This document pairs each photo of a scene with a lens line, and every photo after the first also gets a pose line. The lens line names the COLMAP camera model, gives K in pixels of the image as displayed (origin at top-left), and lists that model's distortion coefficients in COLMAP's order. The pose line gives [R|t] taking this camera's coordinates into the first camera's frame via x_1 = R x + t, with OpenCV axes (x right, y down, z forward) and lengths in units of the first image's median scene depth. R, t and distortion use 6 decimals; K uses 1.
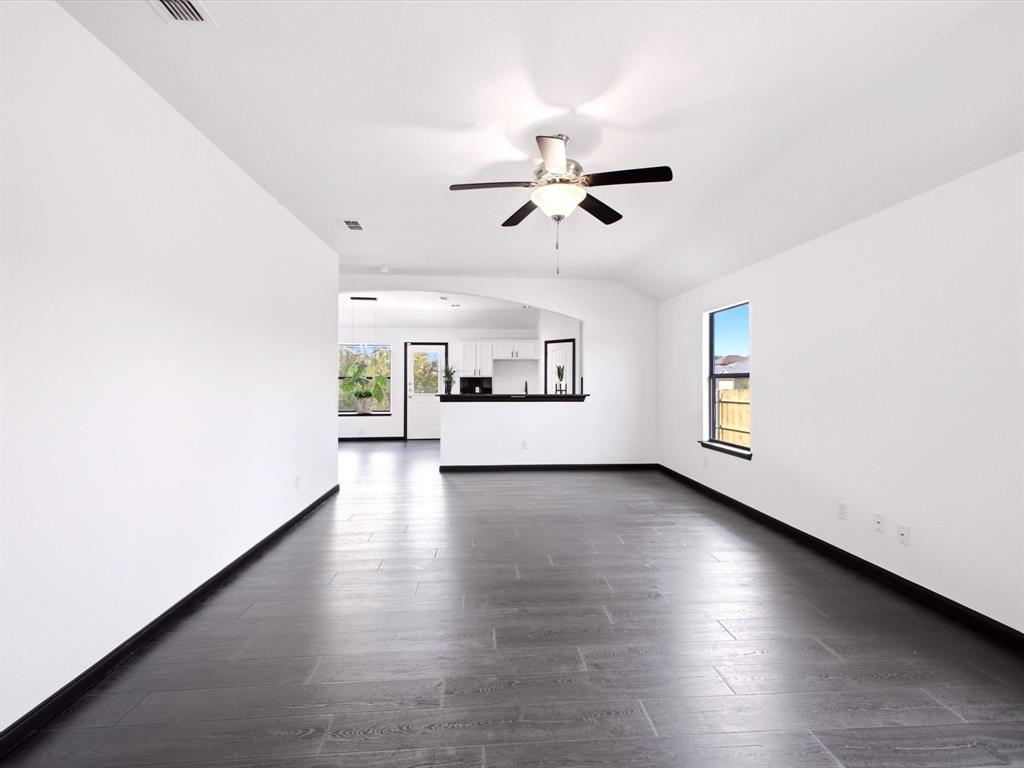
lens RADIAL K [[455.5, 0, 507.6], [0, 455.5, 386.1], [0, 0, 1]] dist [0.019867, -0.001521]
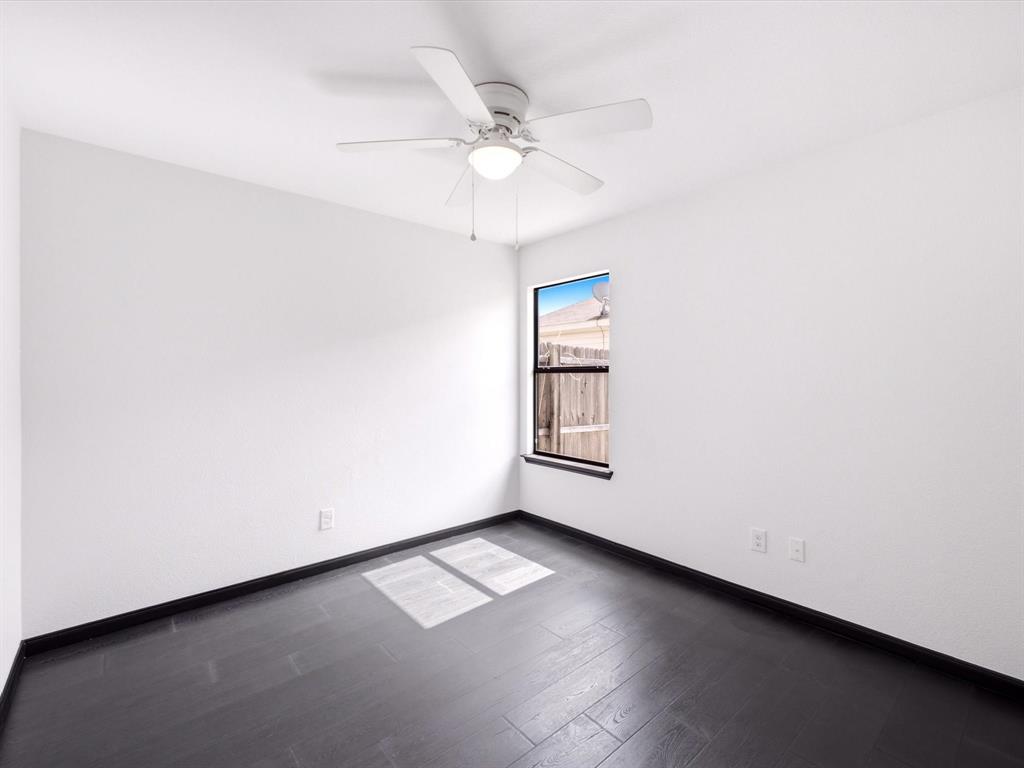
lens RADIAL K [[455.5, 0, 512.9], [0, 455.5, 383.4], [0, 0, 1]] dist [0.019867, -0.001521]
pose [[0.800109, -0.010145, 0.599768, -0.051160], [0.006513, 0.999945, 0.008225, -0.006137], [-0.599819, -0.002675, 0.800131, 0.428579]]
